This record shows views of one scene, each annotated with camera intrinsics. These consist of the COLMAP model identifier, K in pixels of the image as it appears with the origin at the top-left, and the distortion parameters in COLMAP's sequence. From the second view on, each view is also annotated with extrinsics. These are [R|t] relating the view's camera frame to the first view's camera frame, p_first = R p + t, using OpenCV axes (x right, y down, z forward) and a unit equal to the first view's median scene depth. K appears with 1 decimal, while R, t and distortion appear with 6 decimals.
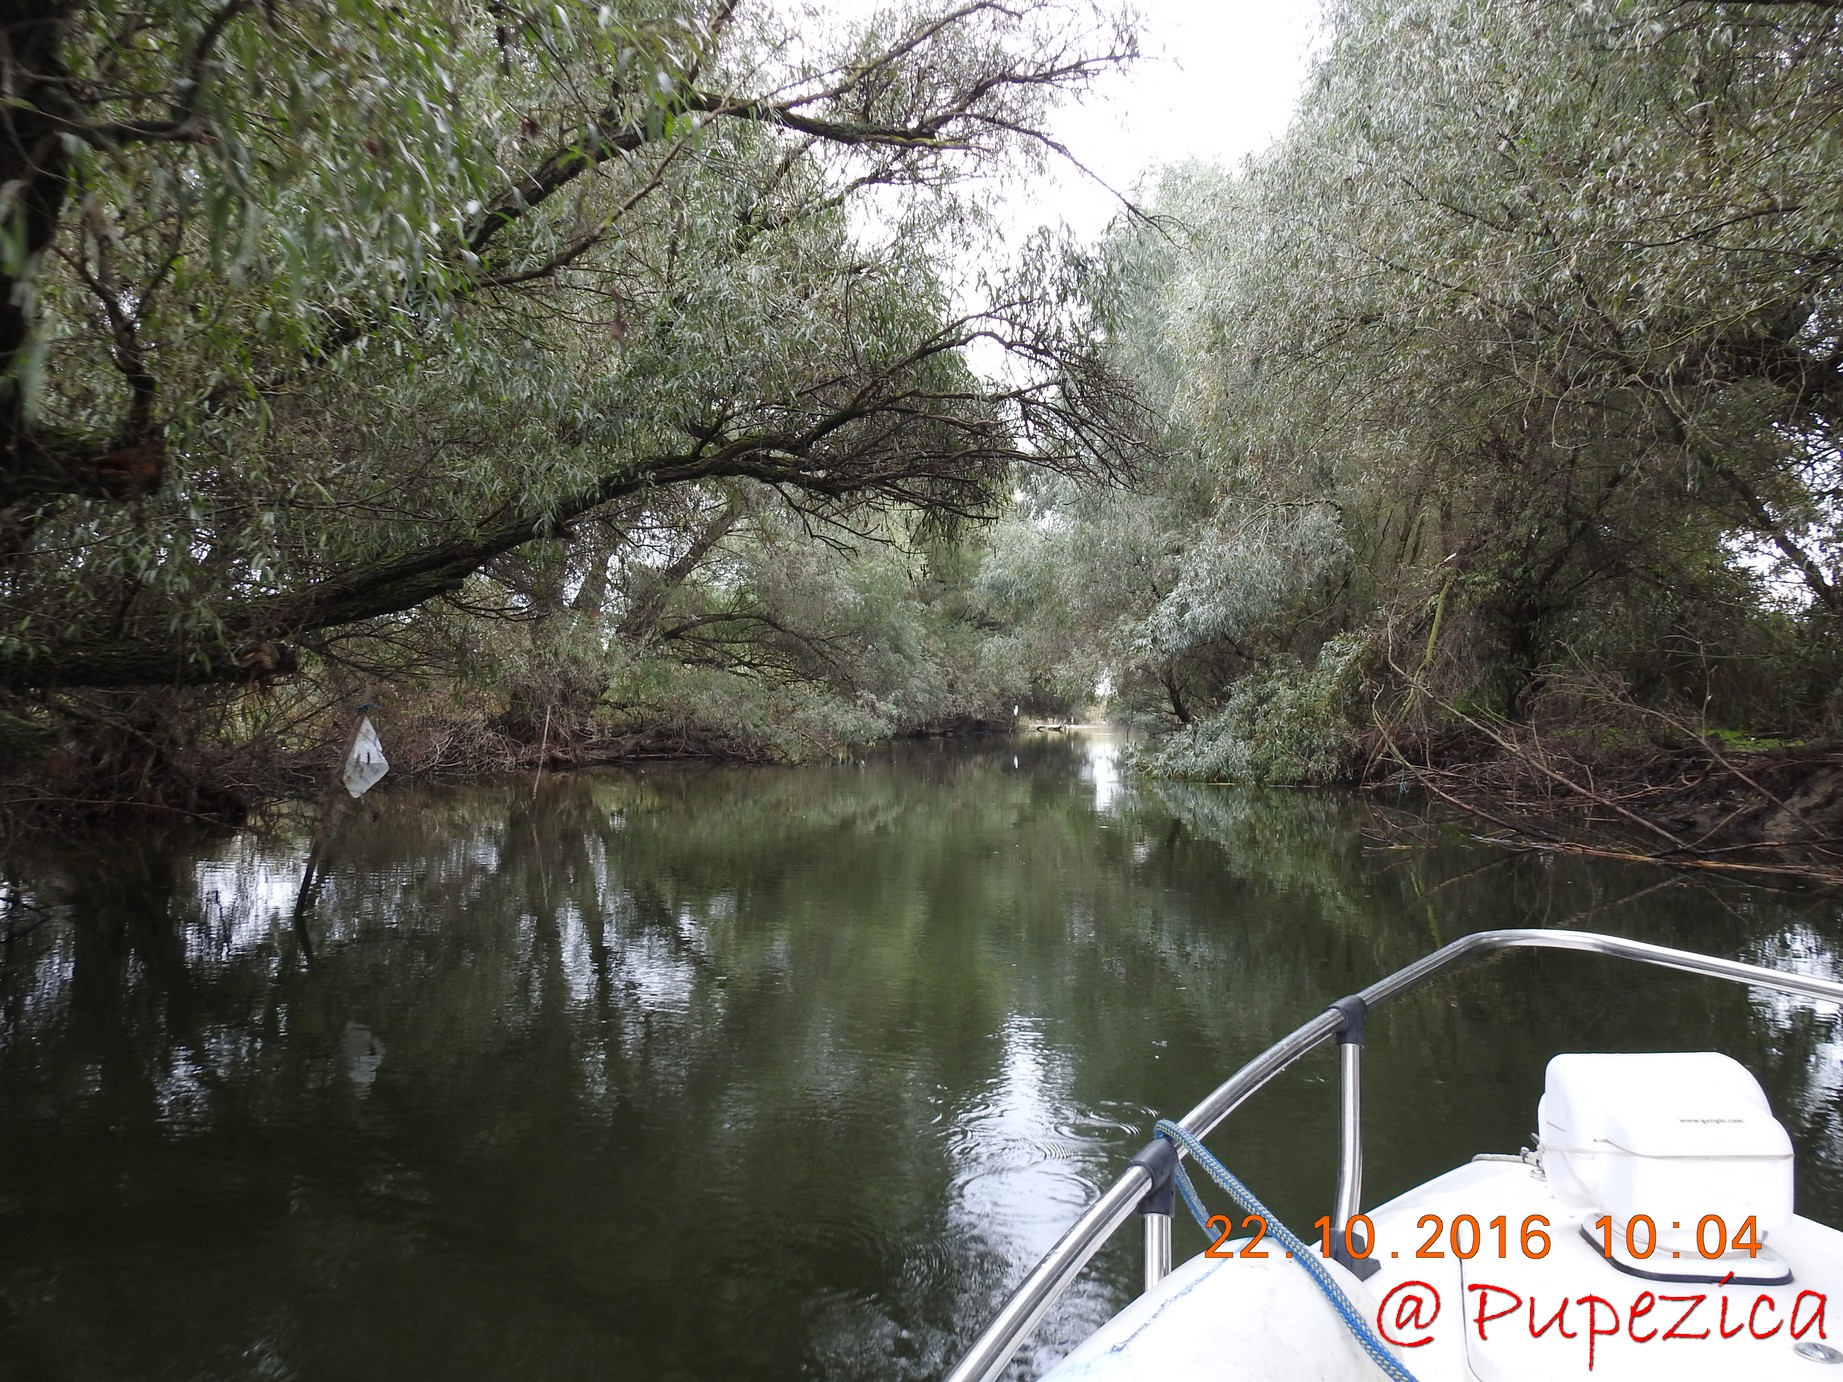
lens RADIAL K [[1312.3, 0, 921.5], [0, 1312.3, 691.0], [0, 0, 1]] dist [0.002553, 0.000946]
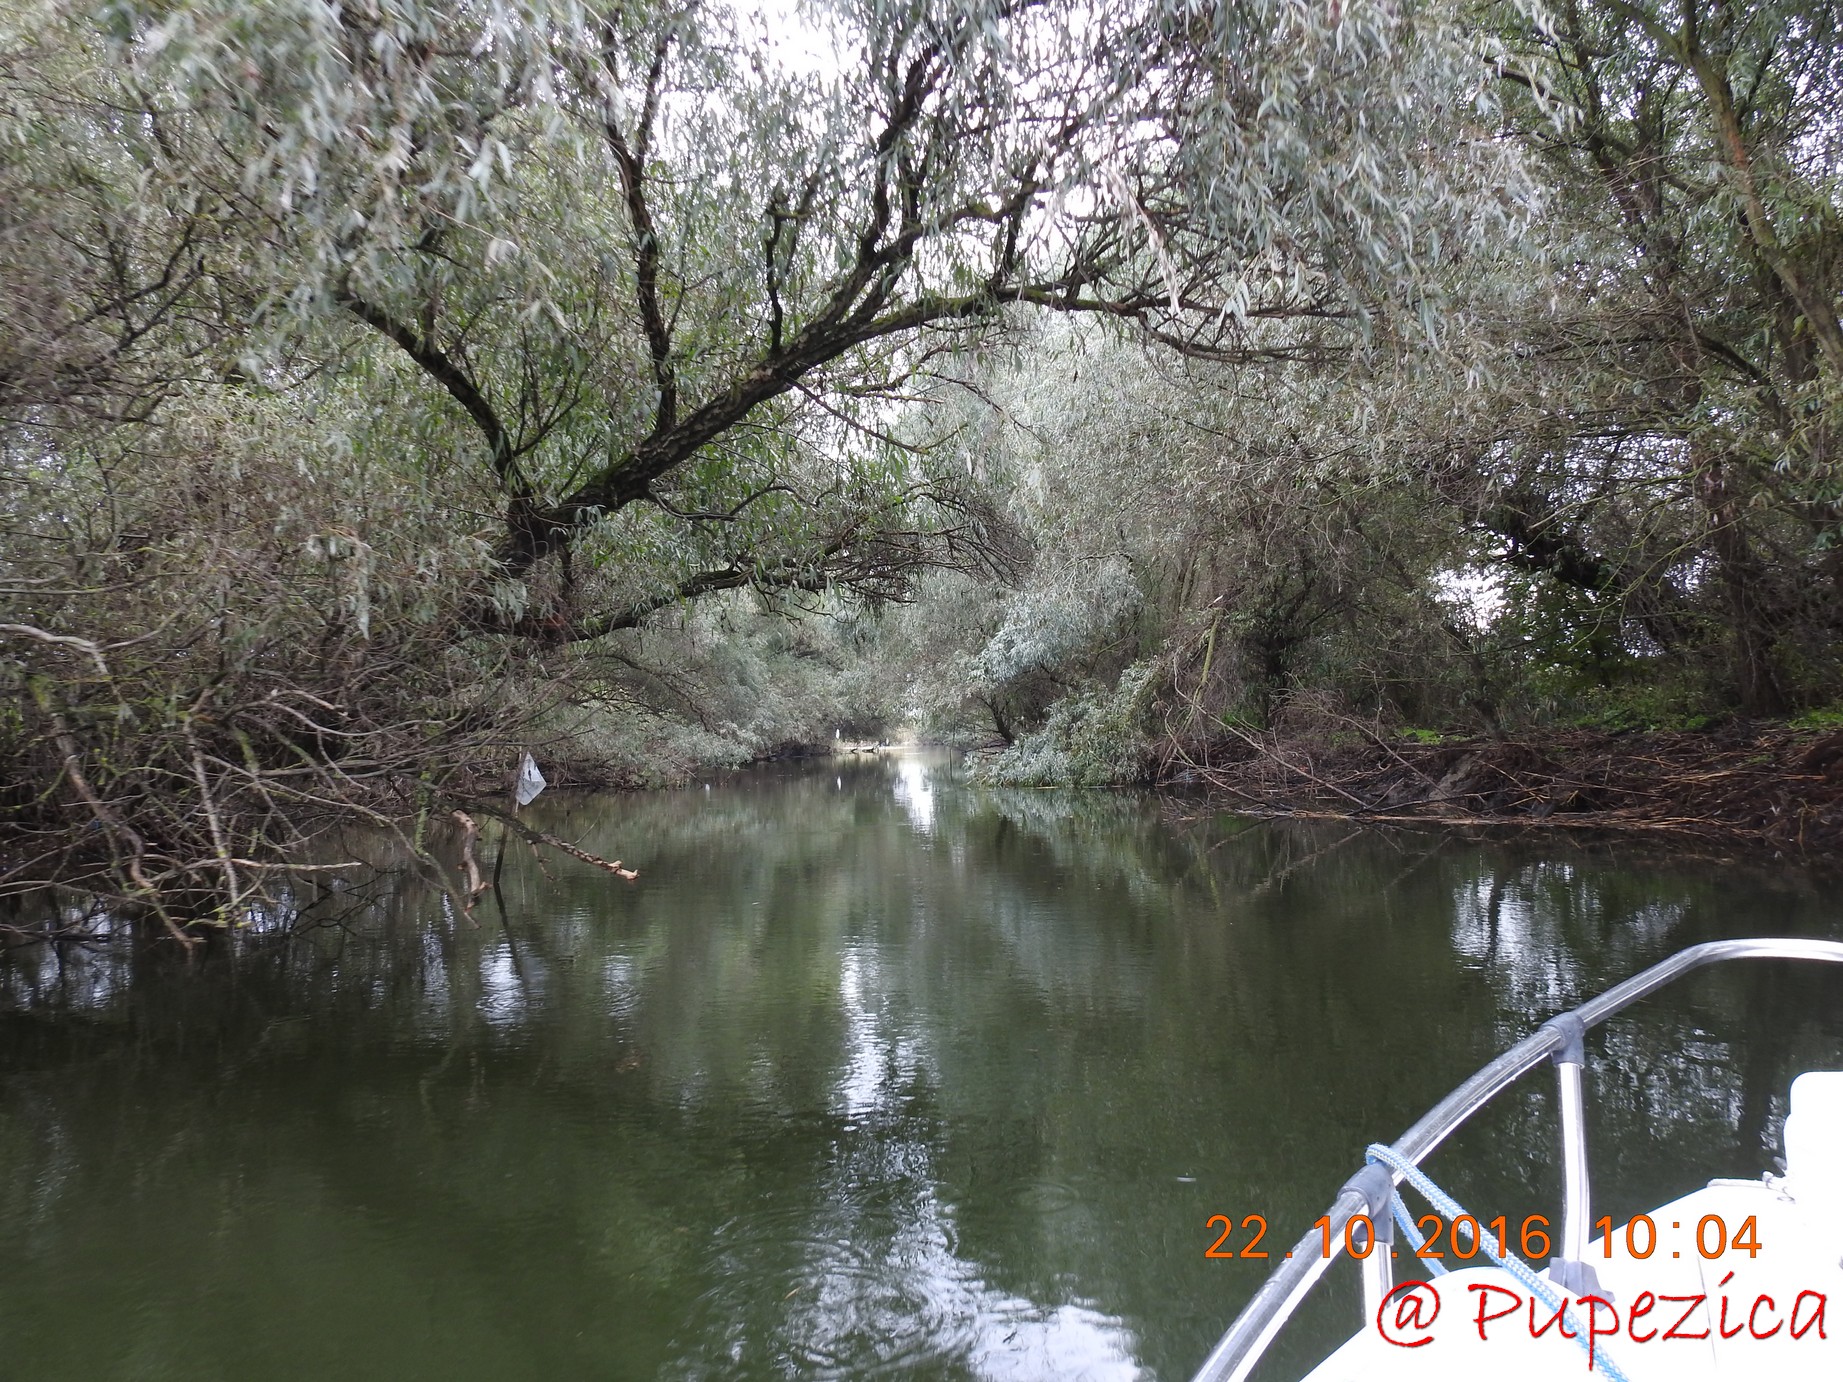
lens RADIAL K [[1271.3, 0, 921.5], [0, 1271.3, 691.0], [0, 0, 1]] dist [0.000170, -0.000030]
pose [[0.988767, -0.028797, 0.146665, -0.054376], [0.031612, 0.999357, -0.016900, -0.002866], [-0.146084, 0.021347, 0.989042, -0.148458]]
